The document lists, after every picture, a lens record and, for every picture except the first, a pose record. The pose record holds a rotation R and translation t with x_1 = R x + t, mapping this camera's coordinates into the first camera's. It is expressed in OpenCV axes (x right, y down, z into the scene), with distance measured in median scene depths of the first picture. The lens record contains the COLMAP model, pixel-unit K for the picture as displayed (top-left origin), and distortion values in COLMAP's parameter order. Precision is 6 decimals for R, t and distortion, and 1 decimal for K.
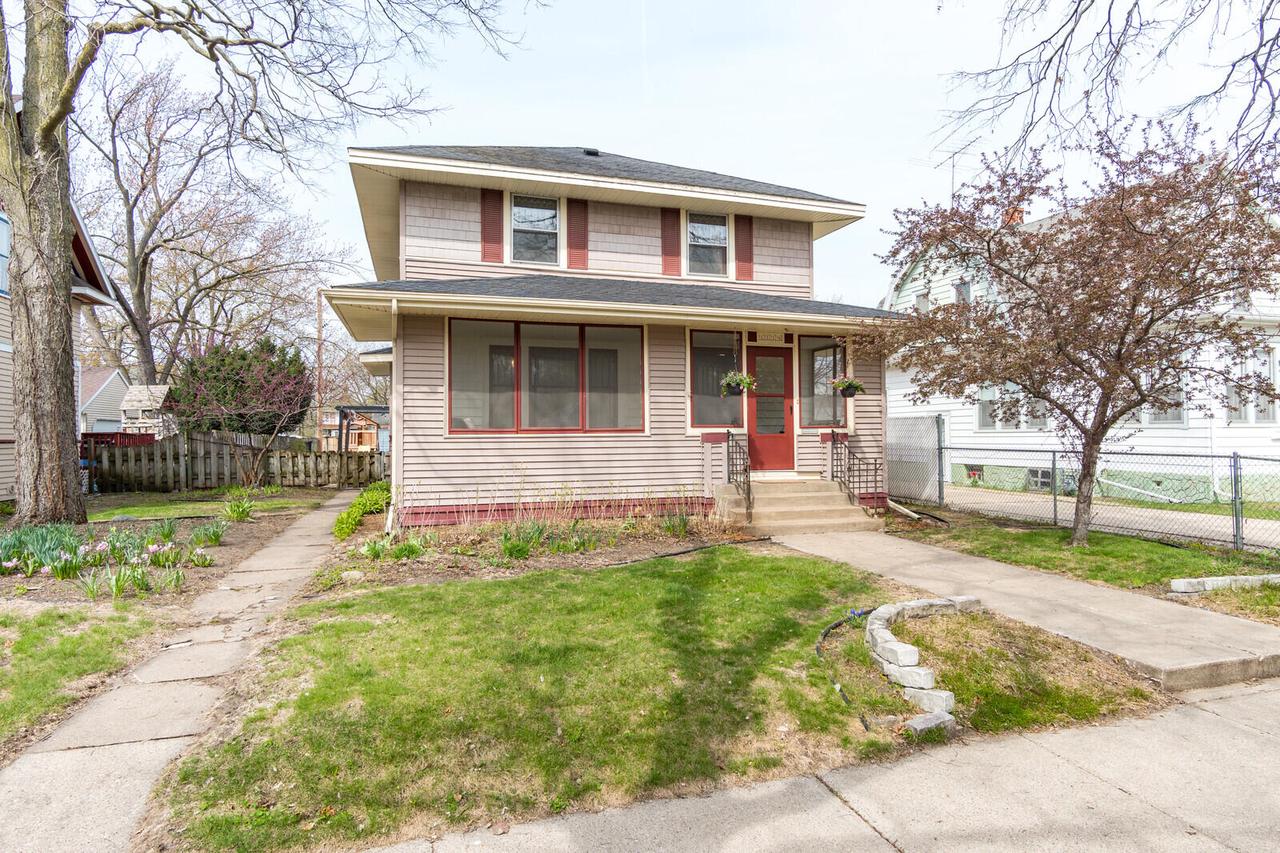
lens RADIAL K [[708.5, 0, 641.0], [0, 708.5, 425.1], [0, 0, 1]] dist [0.011181, 0.001302]
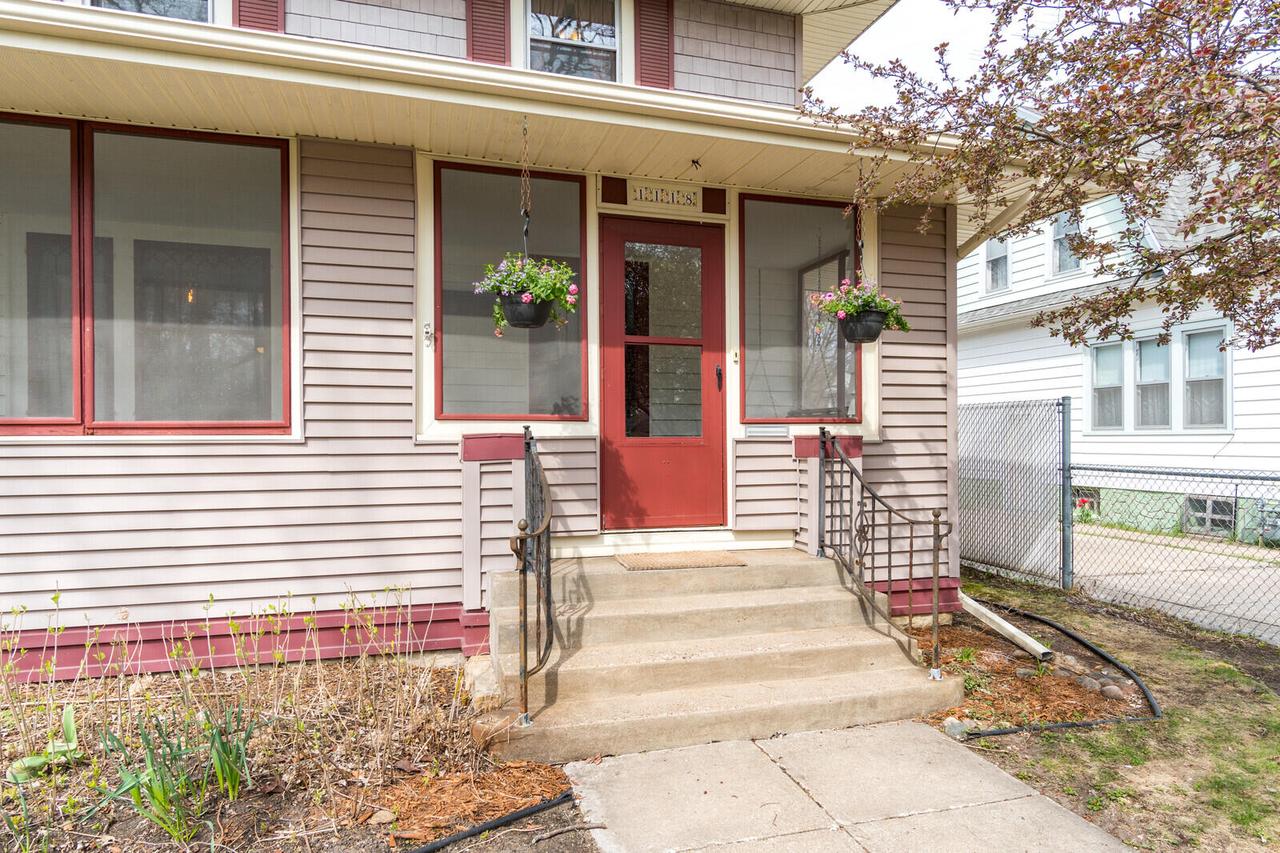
lens RADIAL K [[708.5, 0, 614.6], [0, 708.5, 443.1], [0, 0, 1]] dist [0.011181, 0.001302]
pose [[0.996854, 0.003031, -0.079207, 0.185651], [-0.001305, 0.999761, 0.021839, 0.006789], [0.079254, -0.021667, 0.996619, 0.594650]]
